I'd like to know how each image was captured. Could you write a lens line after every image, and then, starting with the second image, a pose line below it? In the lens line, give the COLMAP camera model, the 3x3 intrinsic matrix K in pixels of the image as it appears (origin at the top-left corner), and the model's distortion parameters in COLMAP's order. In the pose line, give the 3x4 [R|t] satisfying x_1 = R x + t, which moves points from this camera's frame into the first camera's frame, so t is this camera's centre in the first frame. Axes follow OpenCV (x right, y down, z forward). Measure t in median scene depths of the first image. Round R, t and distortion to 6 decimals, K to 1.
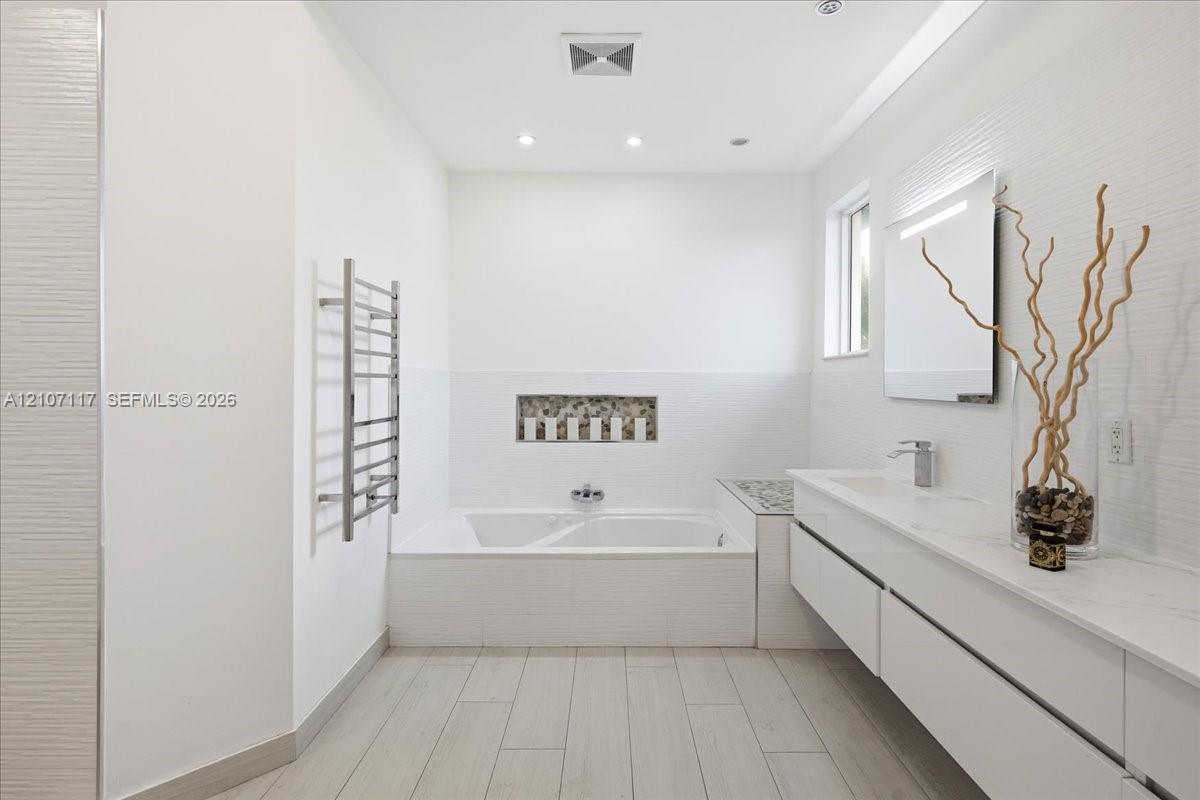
lens RADIAL K [[584.6, 0, 613.3], [0, 584.6, 384.5], [0, 0, 1]] dist [-0.000356, -0.000126]
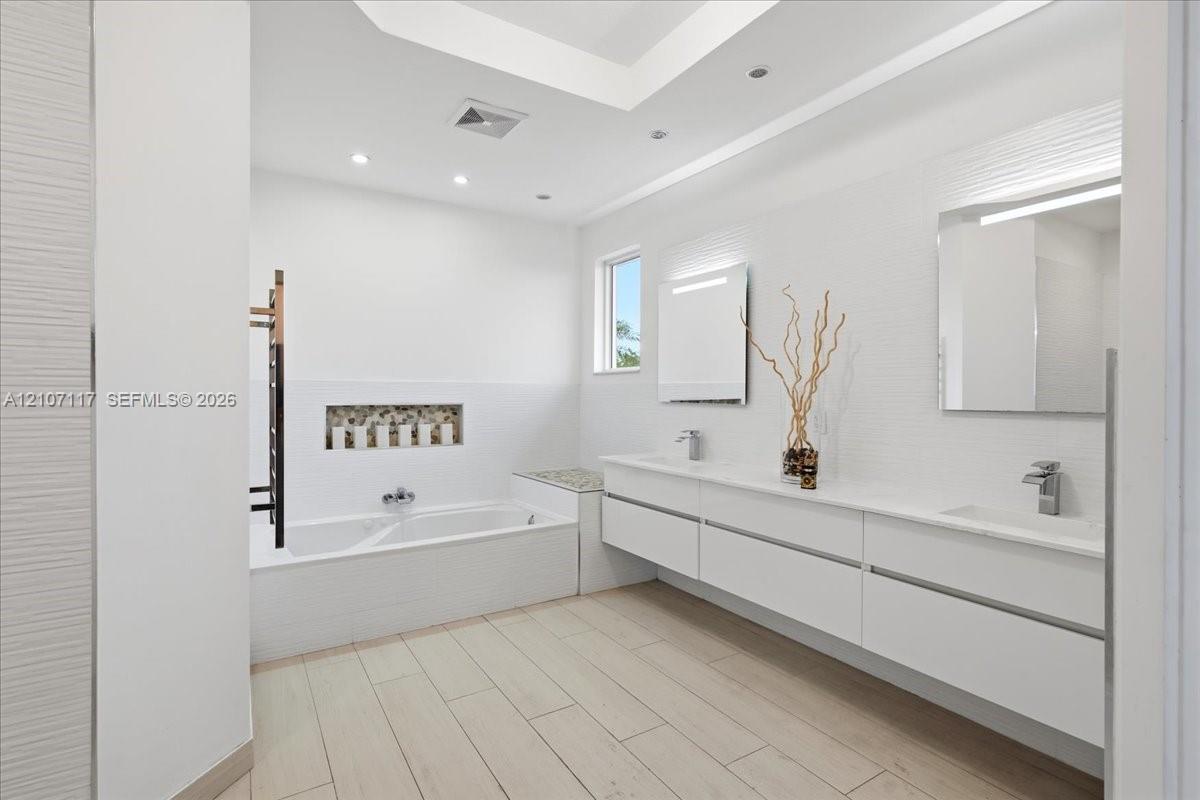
lens RADIAL K [[569.5, 0, 599.0], [0, 569.5, 397.4], [0, 0, 1]] dist [-0.001686, 0.001455]
pose [[0.848905, -0.006216, 0.528509, -0.385852], [0.003248, 0.999973, 0.006544, 0.000763], [-0.528535, -0.003839, 0.848903, -0.101325]]
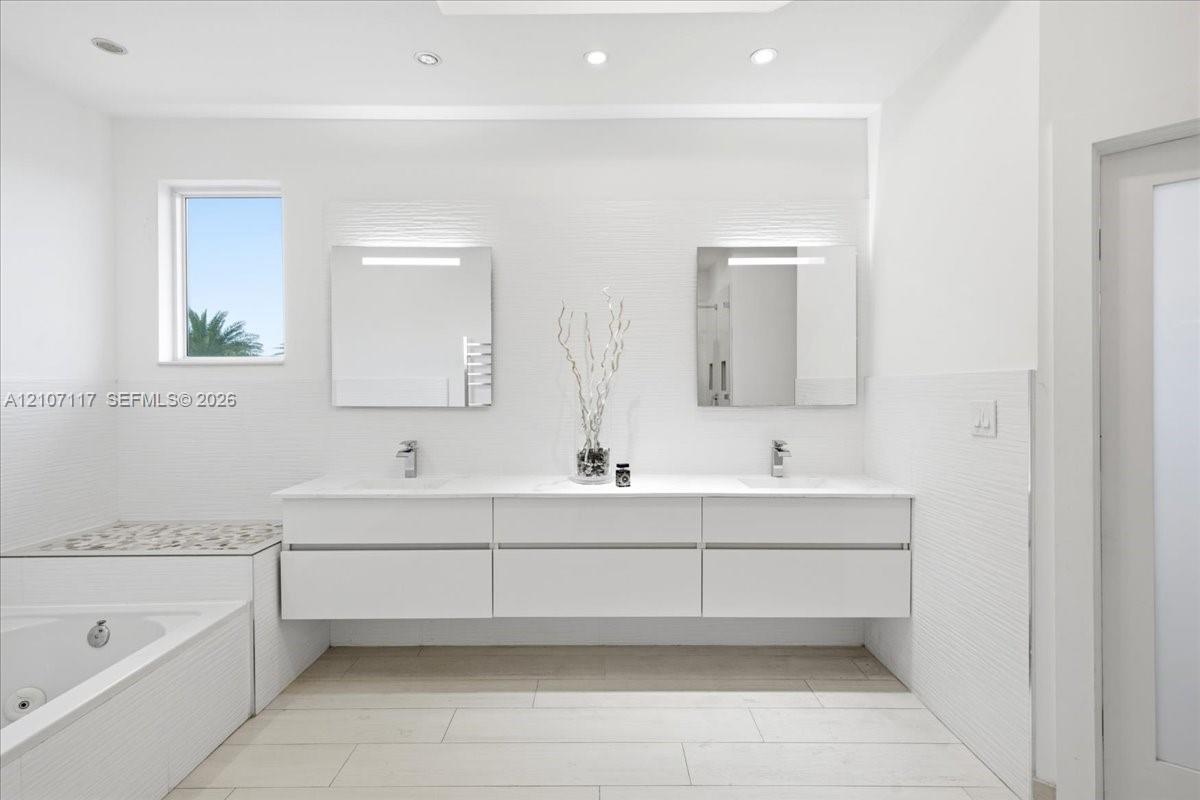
lens RADIAL K [[569.5, 0, 599.0], [0, 569.5, 397.4], [0, 0, 1]] dist [-0.001686, 0.001455]
pose [[0.001158, -0.017083, 0.999853, -0.549028], [0.006930, 0.999830, 0.017074, -0.009137], [-0.999975, 0.006909, 0.001276, 0.508948]]
